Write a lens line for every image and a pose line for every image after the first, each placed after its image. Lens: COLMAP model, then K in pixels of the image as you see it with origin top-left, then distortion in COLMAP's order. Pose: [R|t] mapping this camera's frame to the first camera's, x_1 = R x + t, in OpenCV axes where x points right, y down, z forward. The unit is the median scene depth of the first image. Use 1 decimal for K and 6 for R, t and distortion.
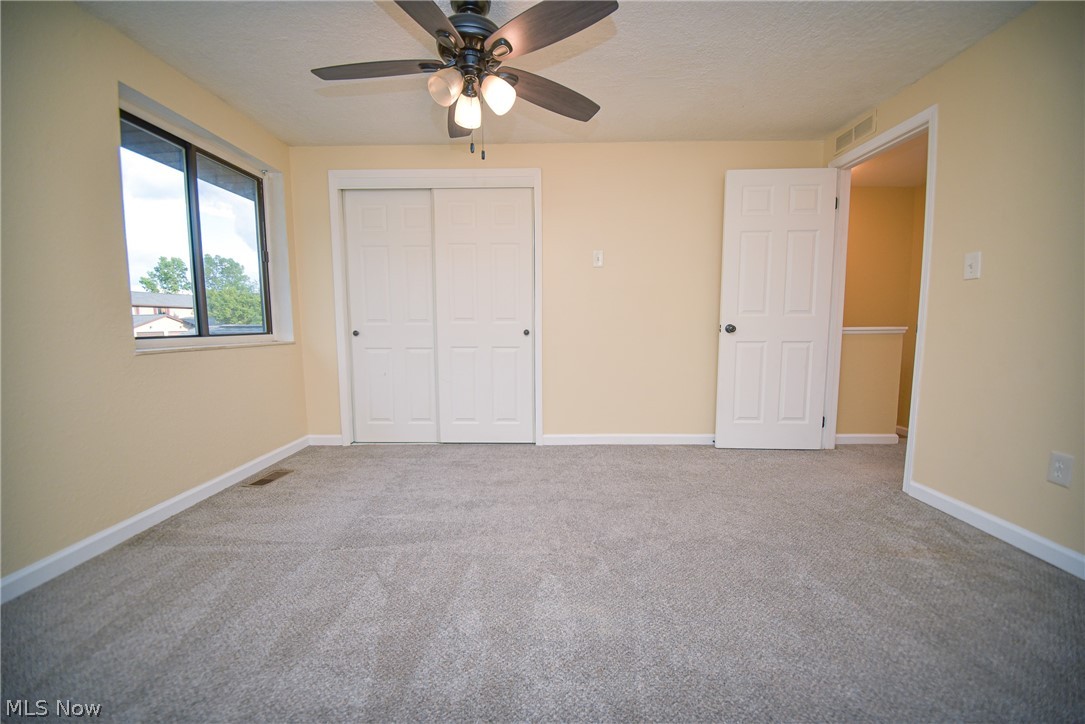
lens RADIAL K [[422.3, 0, 545.4], [0, 422.3, 360.9], [0, 0, 1]] dist [-0.000586, -0.000092]
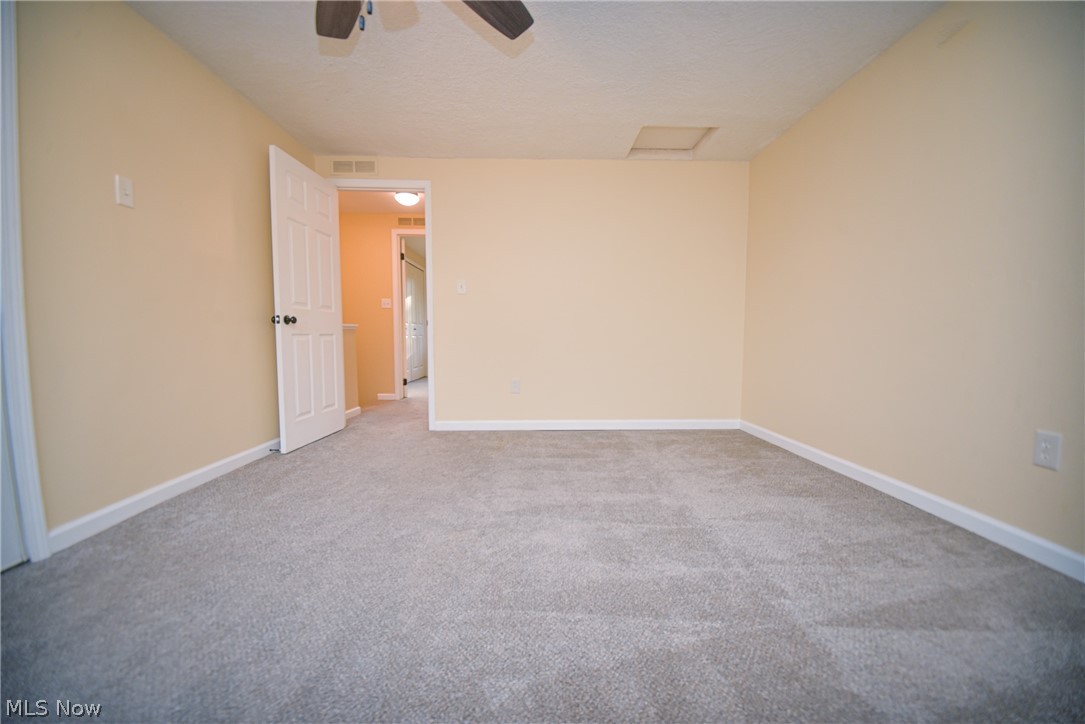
lens RADIAL K [[413.3, 0, 542.4], [0, 413.3, 365.9], [0, 0, 1]] dist [-0.000340, -0.000088]
pose [[-0.033239, -0.066801, 0.997212, -0.488854], [0.091667, 0.993355, 0.069598, 0.011510], [-0.995235, 0.093725, -0.026895, 0.477741]]
